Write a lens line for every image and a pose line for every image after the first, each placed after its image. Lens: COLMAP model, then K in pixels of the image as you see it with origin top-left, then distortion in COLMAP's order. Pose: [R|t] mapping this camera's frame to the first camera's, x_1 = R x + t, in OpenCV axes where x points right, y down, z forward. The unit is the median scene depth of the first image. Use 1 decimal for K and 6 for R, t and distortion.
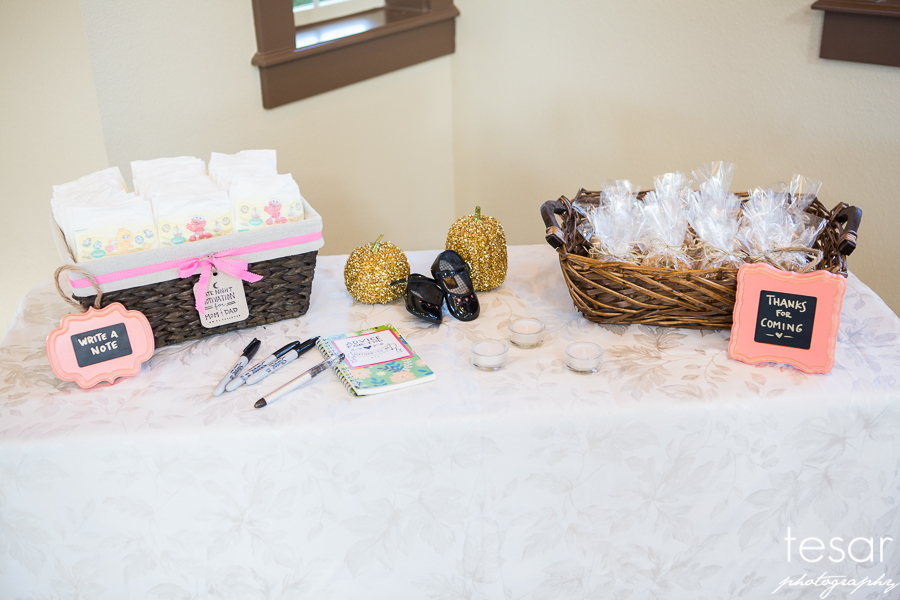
lens RADIAL K [[1072.7, 0, 449.3], [0, 1072.7, 300.4], [0, 0, 1]] dist [0.006389, 0.000000]
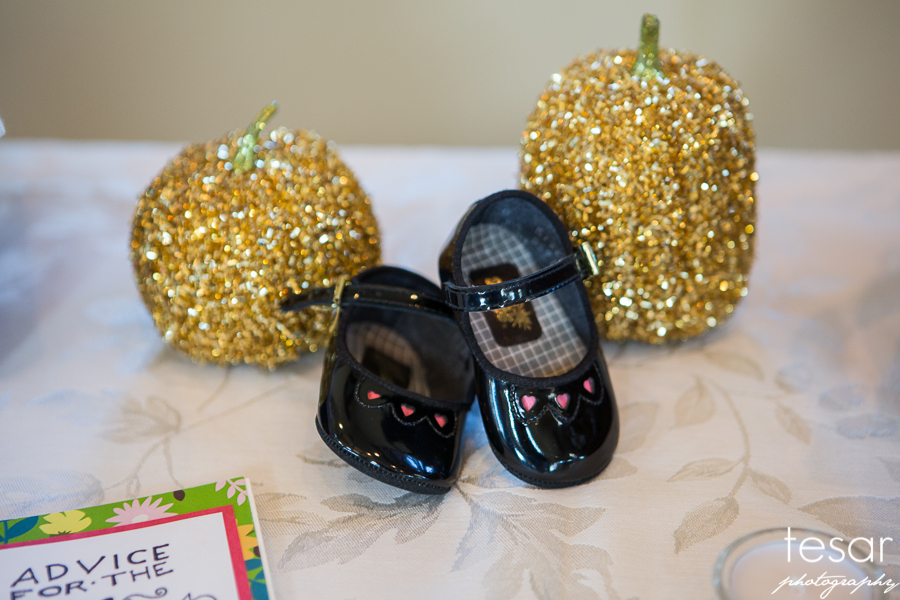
lens RADIAL K [[1668.3, 0, 451.3], [0, 1668.3, 302.6], [0, 0, 1]] dist [0.146003, 0.000000]
pose [[0.983602, 0.083316, -0.159953, 0.050662], [-0.065307, 0.991248, 0.114728, -0.065529], [0.168111, -0.102400, 0.980435, 0.624110]]
